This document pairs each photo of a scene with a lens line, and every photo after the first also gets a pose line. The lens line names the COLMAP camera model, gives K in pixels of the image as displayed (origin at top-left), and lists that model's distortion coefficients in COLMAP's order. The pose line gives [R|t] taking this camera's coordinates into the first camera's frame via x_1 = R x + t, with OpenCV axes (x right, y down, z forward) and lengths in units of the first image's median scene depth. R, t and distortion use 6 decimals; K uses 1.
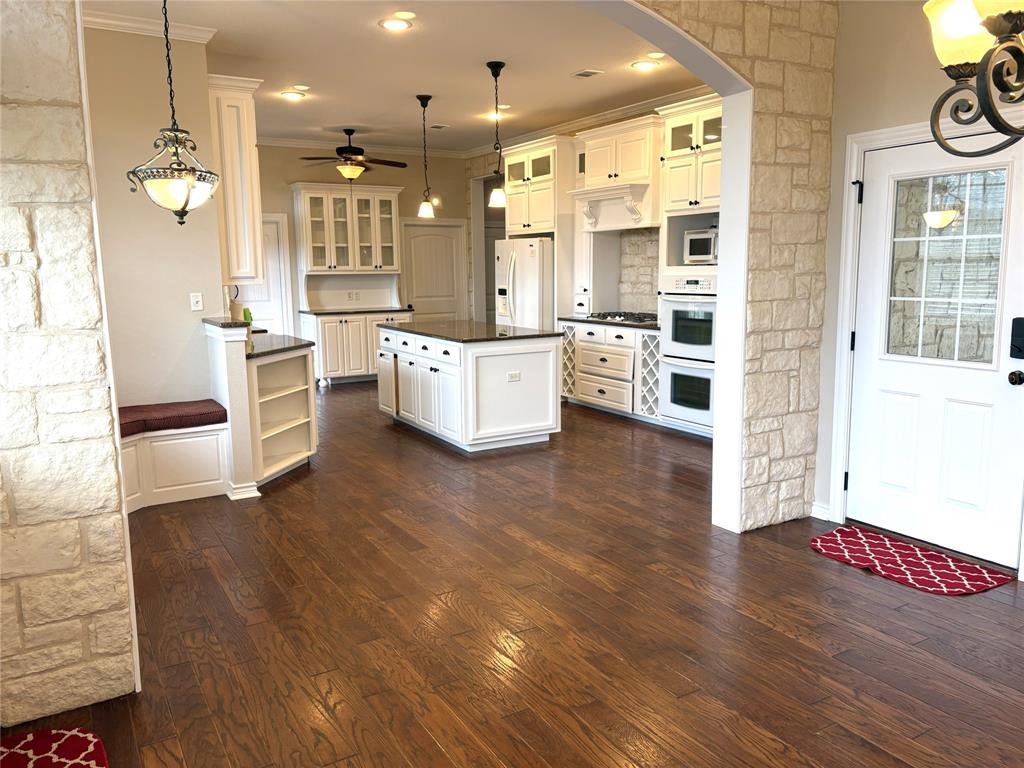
lens RADIAL K [[775.8, 0, 514.1], [0, 775.8, 383.7], [0, 0, 1]] dist [0.114425, -0.147717]
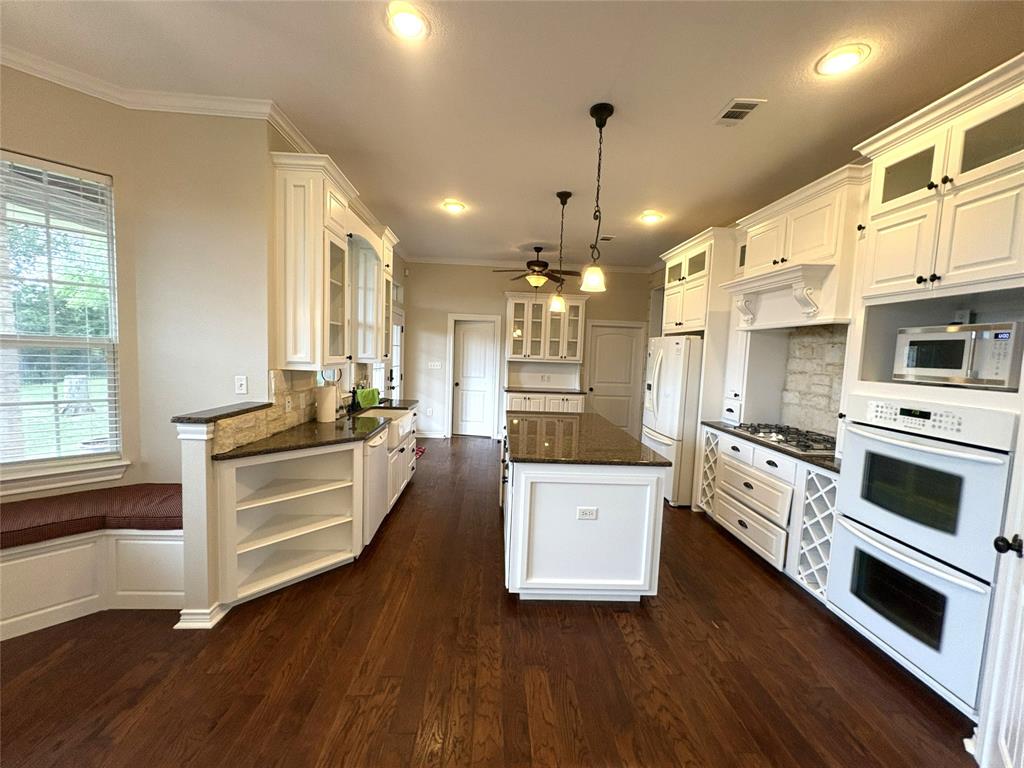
lens RADIAL K [[411.2, 0, 512.0], [0, 411.2, 384.0], [0, 0, 1]] dist [0.000655, 0.000383]
pose [[0.880931, 0.083598, -0.465803, 0.086918], [-0.119554, 0.991661, -0.048128, -0.083391], [0.457895, 0.098086, 0.883579, 0.488004]]
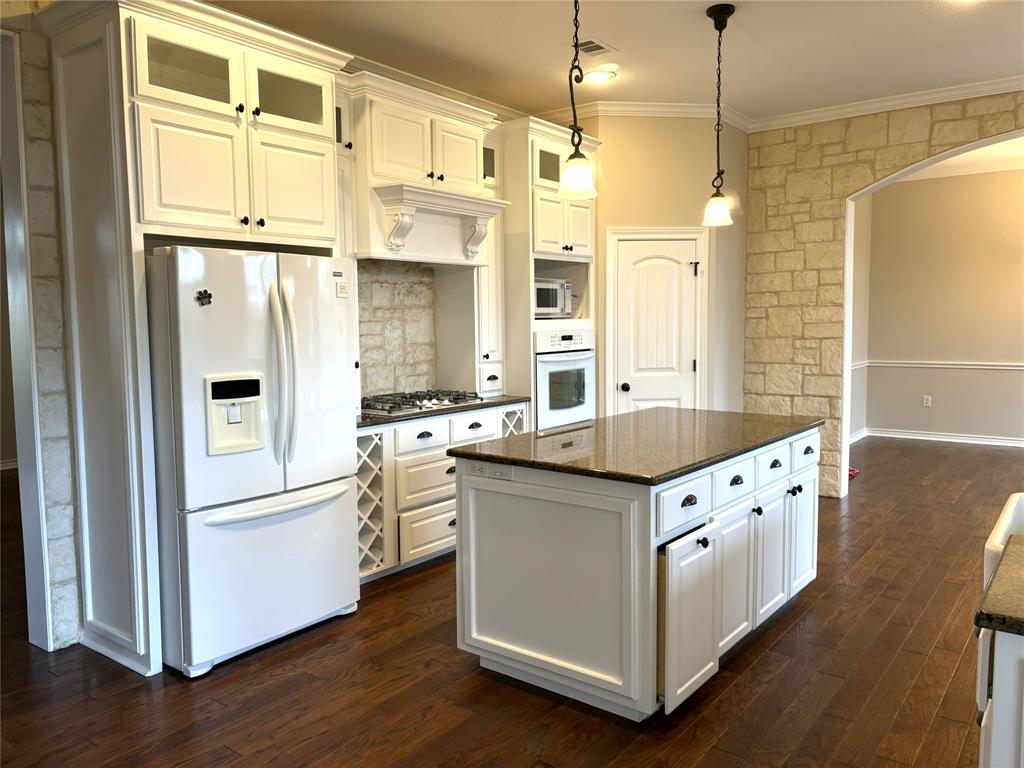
lens RADIAL K [[775.5, 0, 517.6], [0, 775.5, 376.1], [0, 0, 1]] dist [0.068279, -0.077033]
pose [[-0.379299, -0.057341, 0.923496, -0.457139], [0.152567, 0.980541, 0.123545, -0.167979], [-0.912609, 0.187756, -0.363170, 1.136562]]
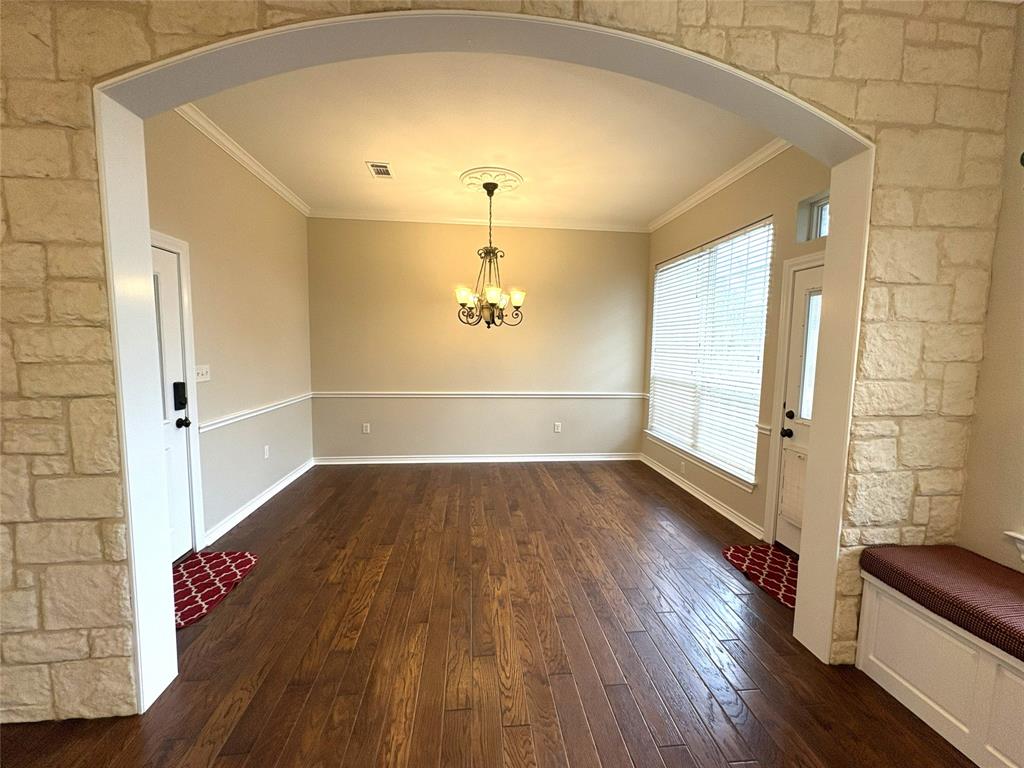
lens RADIAL K [[411.2, 0, 512.0], [0, 411.2, 384.0], [0, 0, 1]] dist [0.000655, 0.000383]
pose [[-0.906616, -0.042096, 0.419851, -0.101476], [0.055694, 0.974367, 0.217961, -0.095475], [-0.418264, 0.220990, -0.881033, 0.634062]]
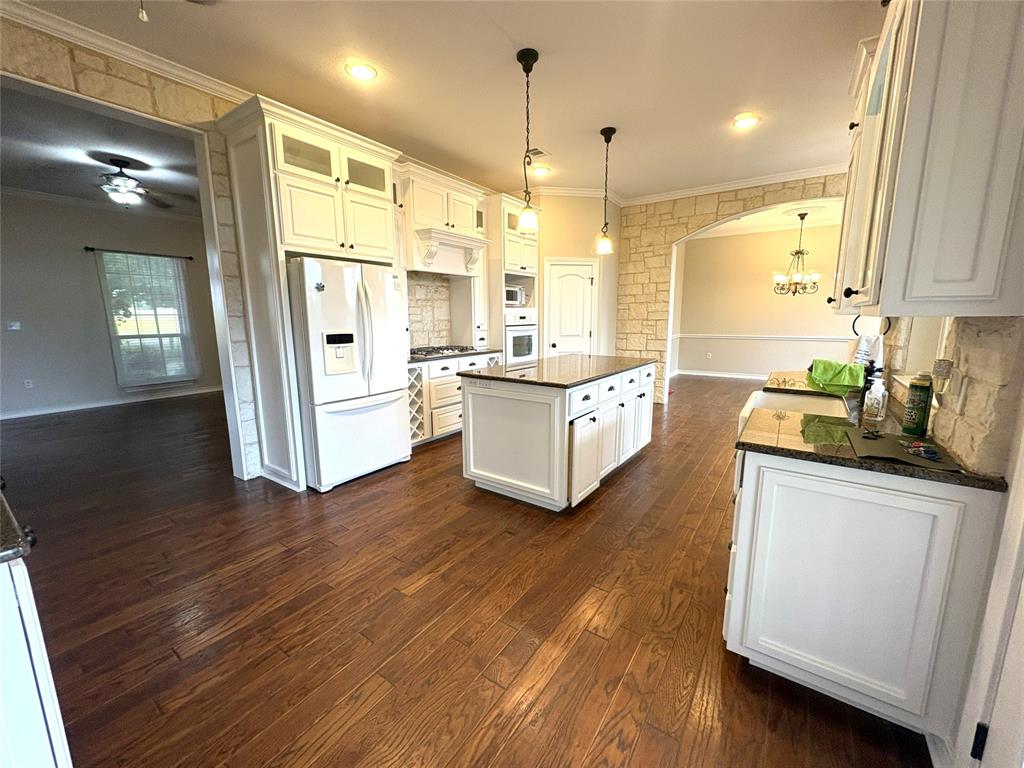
lens RADIAL K [[411.2, 0, 512.0], [0, 411.2, 384.0], [0, 0, 1]] dist [0.000655, 0.000383]
pose [[-0.413065, -0.139273, 0.899989, -0.449572], [0.145391, 0.965477, 0.216137, -0.152389], [-0.899021, 0.220129, -0.378556, 1.134149]]
